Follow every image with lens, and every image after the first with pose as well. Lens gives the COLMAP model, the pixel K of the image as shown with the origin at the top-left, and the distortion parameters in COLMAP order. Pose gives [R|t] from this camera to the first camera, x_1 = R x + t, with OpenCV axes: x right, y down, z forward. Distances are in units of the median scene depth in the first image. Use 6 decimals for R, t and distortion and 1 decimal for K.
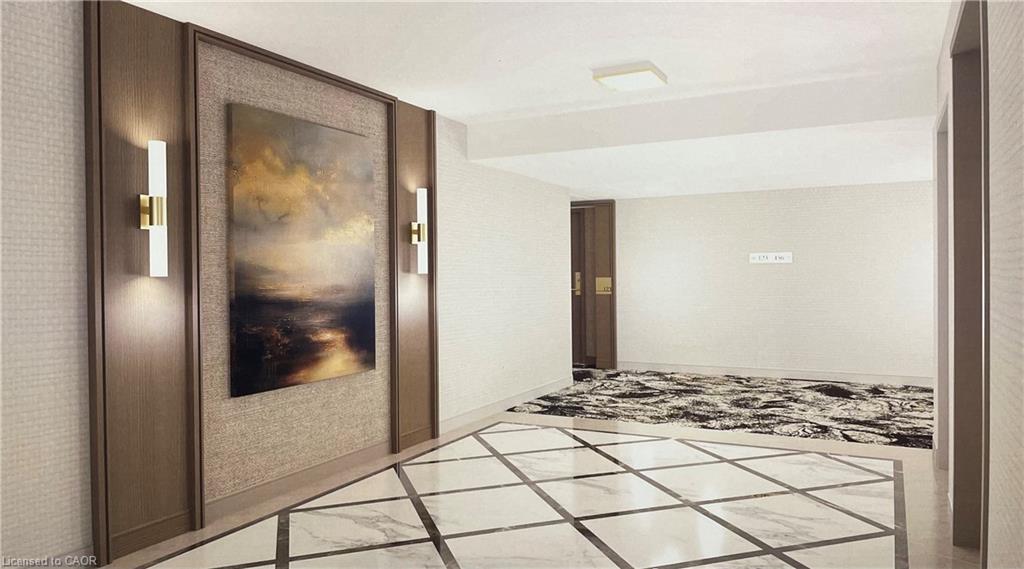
lens RADIAL K [[739.9, 0, 512.1], [0, 739.9, 280.6], [0, 0, 1]] dist [-0.010957, -0.005144]
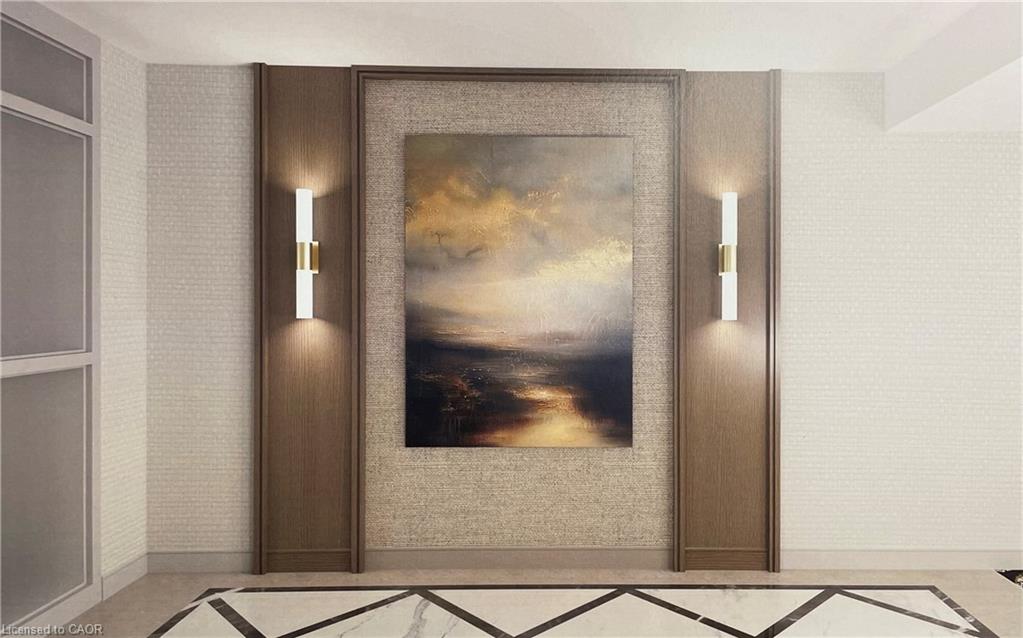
lens RADIAL K [[605.5, 0, 511.8], [0, 605.5, 321.6], [0, 0, 1]] dist [0.024441, -0.001351]
pose [[0.456197, 0.016648, -0.889723, 0.339234], [-0.018109, 0.999792, 0.009423, -0.011044], [0.889694, 0.011813, 0.456404, 0.690718]]
